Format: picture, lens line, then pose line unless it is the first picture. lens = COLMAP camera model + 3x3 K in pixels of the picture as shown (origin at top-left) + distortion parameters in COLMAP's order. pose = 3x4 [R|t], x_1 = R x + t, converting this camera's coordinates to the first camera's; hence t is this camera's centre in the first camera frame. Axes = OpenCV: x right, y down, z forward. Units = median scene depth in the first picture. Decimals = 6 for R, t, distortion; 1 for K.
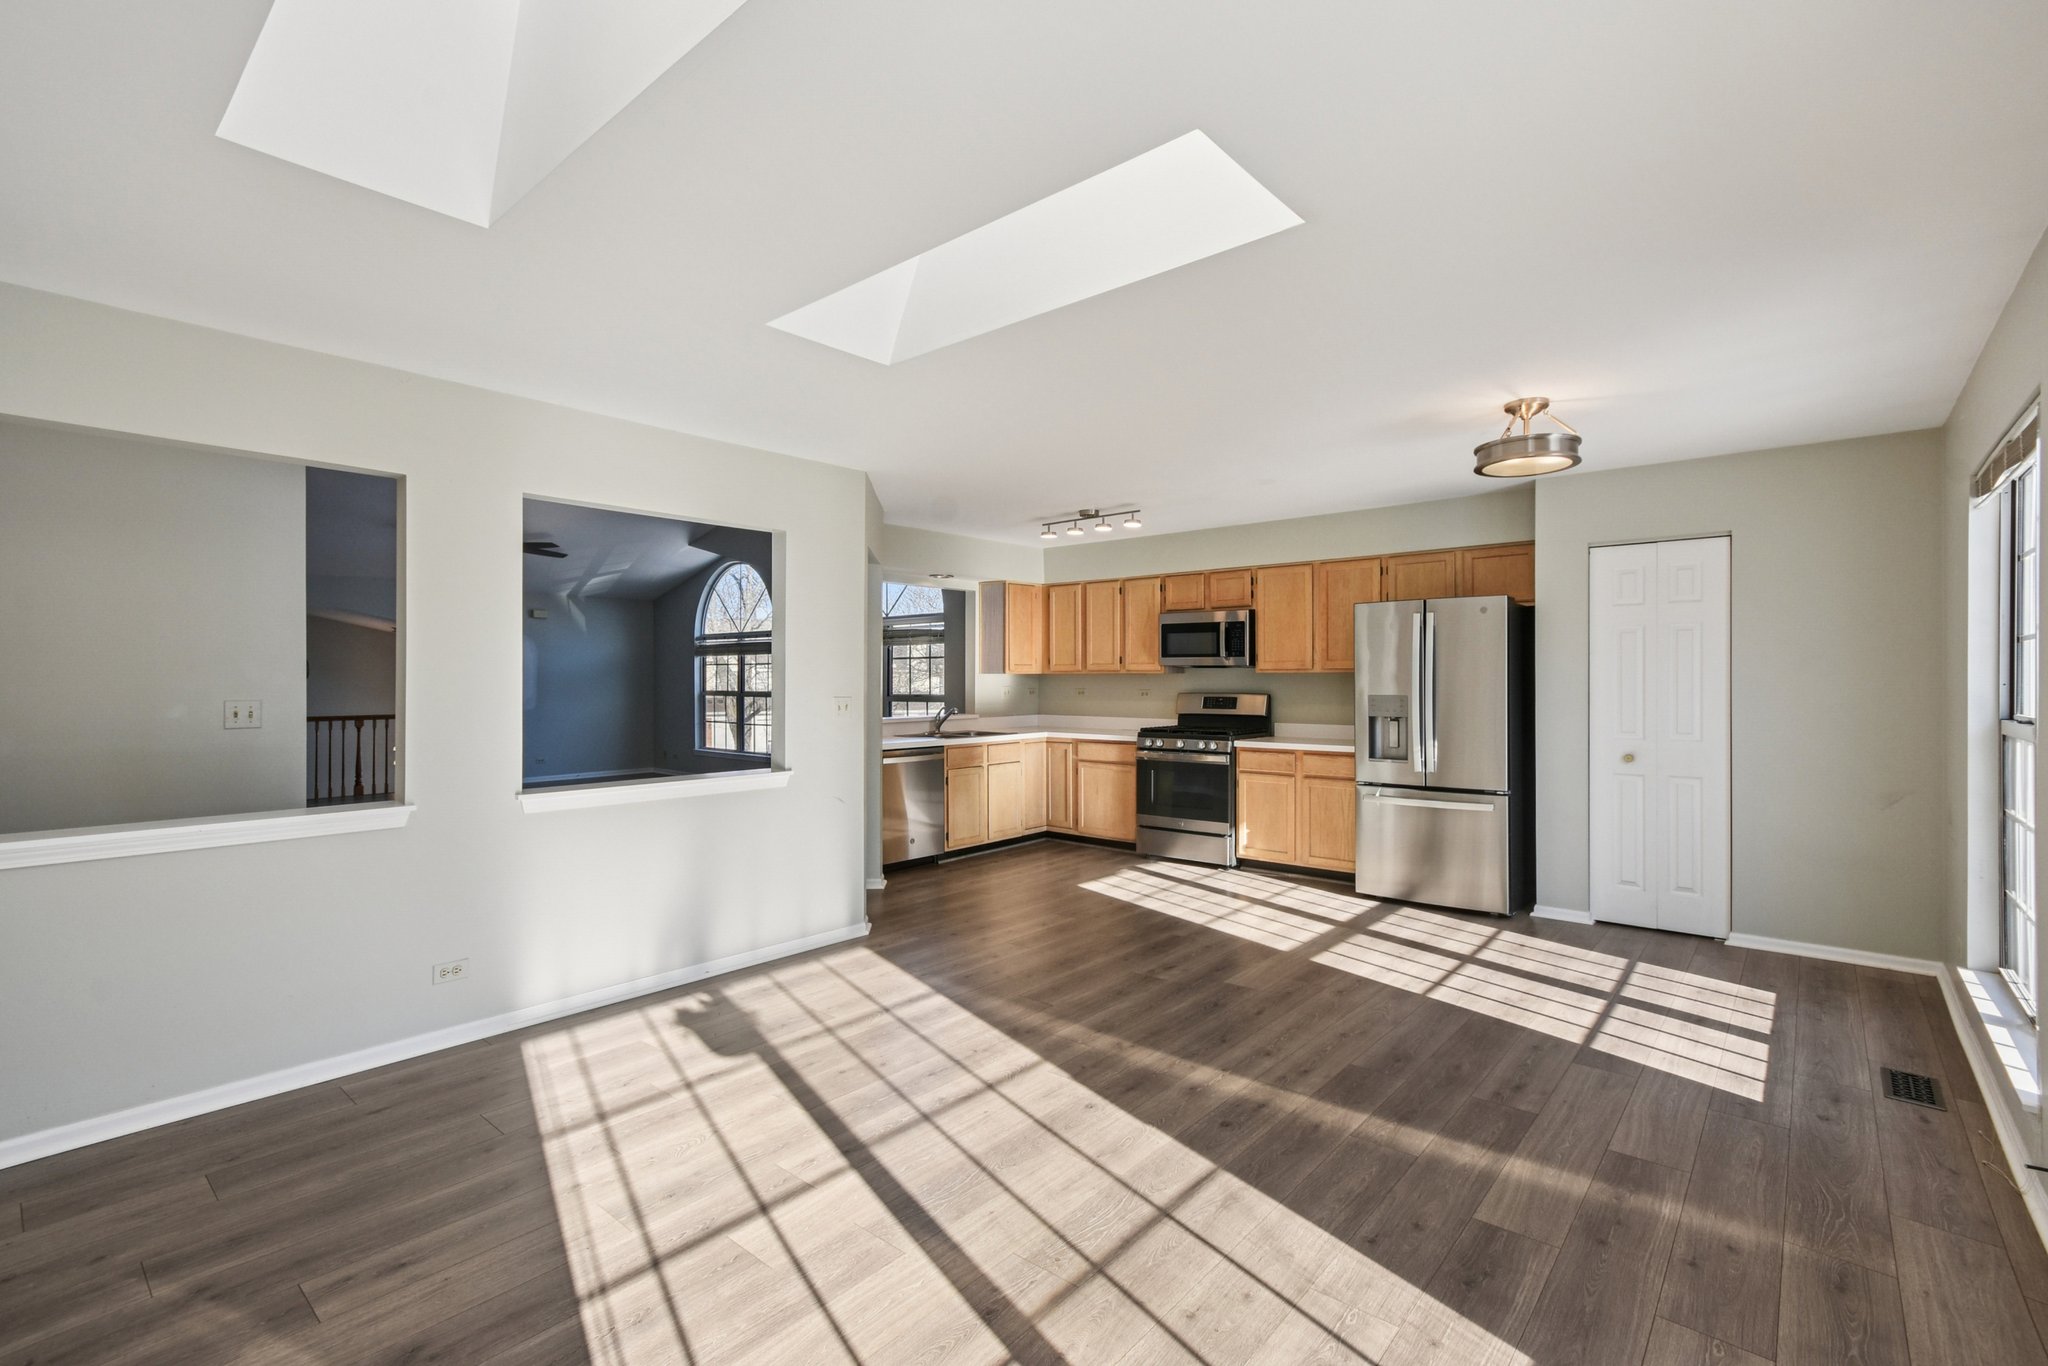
lens RADIAL K [[940.0, 0, 1019.7], [0, 940.0, 678.7], [0, 0, 1]] dist [0.019825, -0.000011]
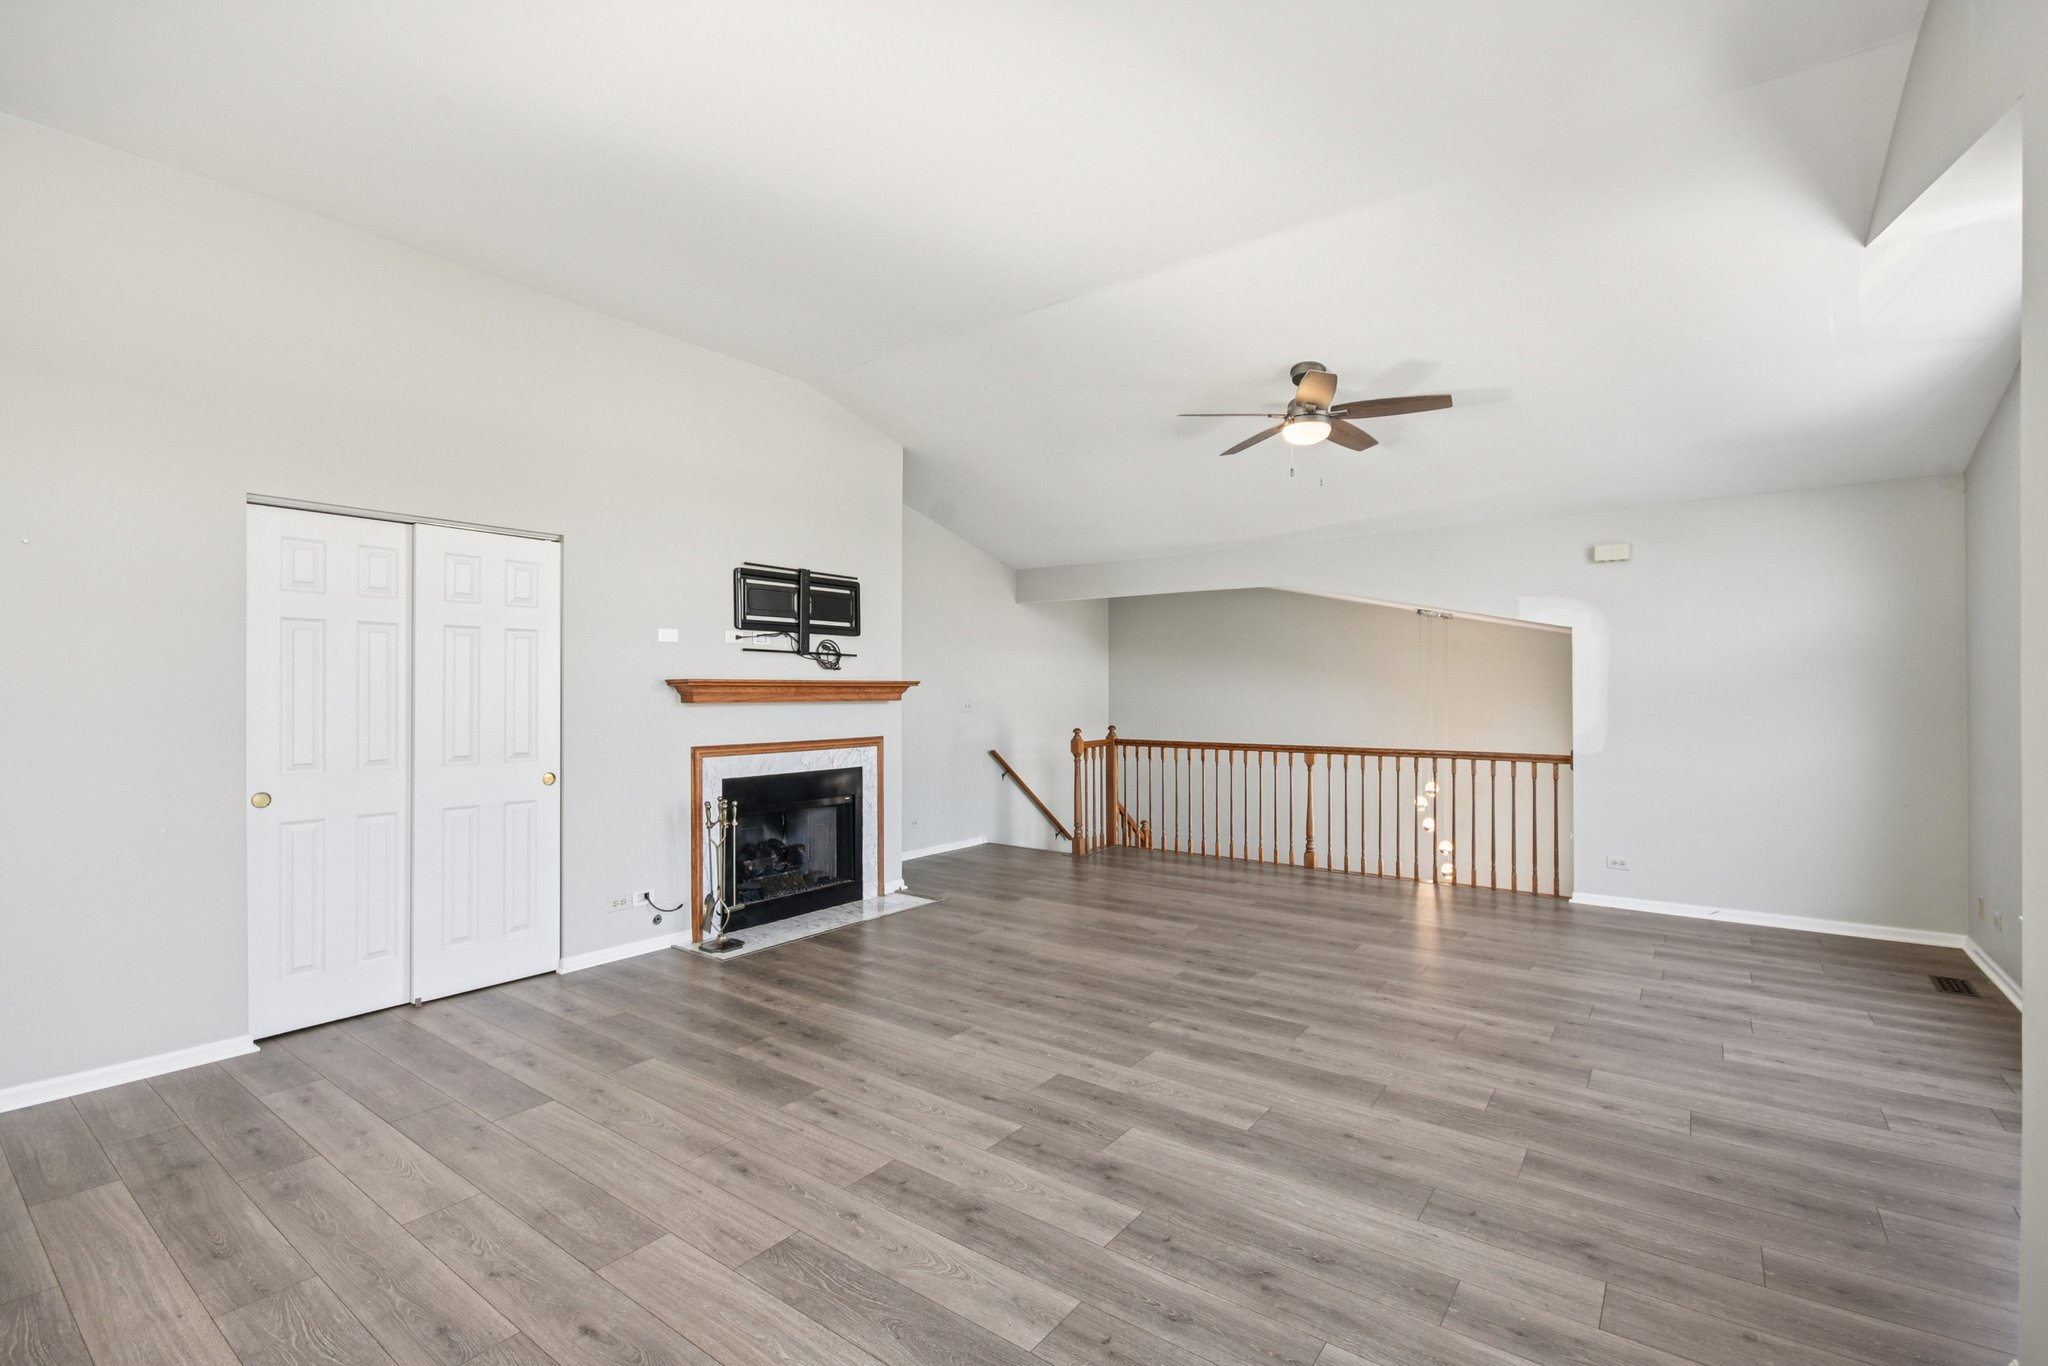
lens RADIAL K [[908.9, 0, 1014.0], [0, 908.9, 687.1], [0, 0, 1]] dist [0.003025, 0.000181]
pose [[0.067315, -0.004847, -0.997720, -0.124556], [0.002992, 0.999985, -0.004656, 0.000614], [0.997727, -0.002672, 0.067329, 1.148101]]
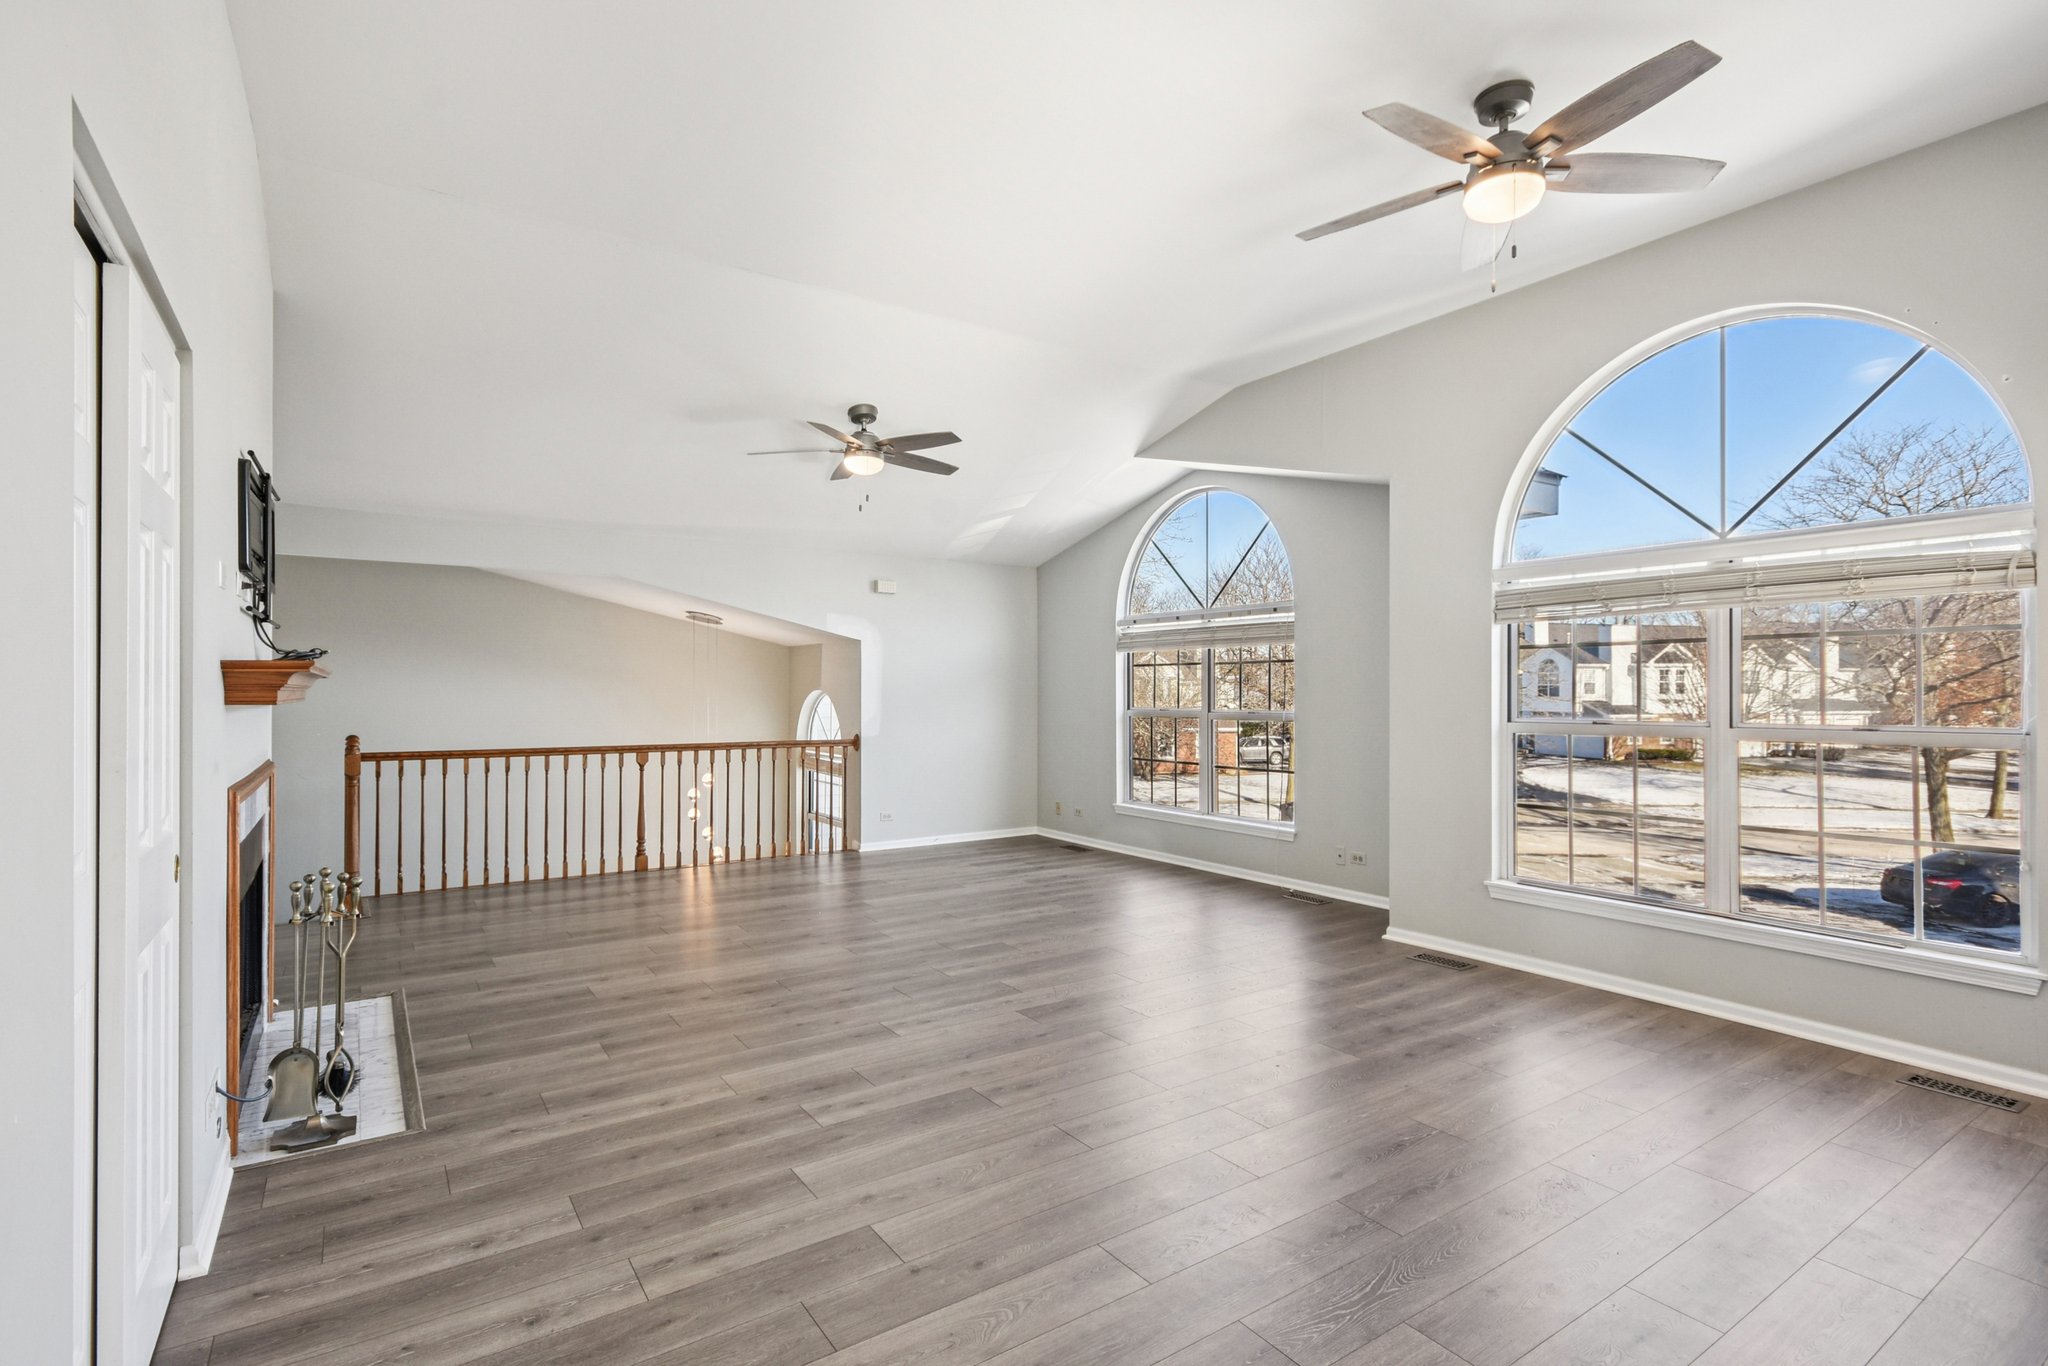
lens RADIAL K [[978.3, 0, 1034.1], [0, 978.3, 687.7], [0, 0, 1]] dist [0.016482, 0.000201]
pose [[0.965720, 0.000137, -0.259587, -0.410137], [-0.000514, 0.999999, -0.001386, 0.001468], [0.259586, 0.001471, 0.965719, 0.654689]]
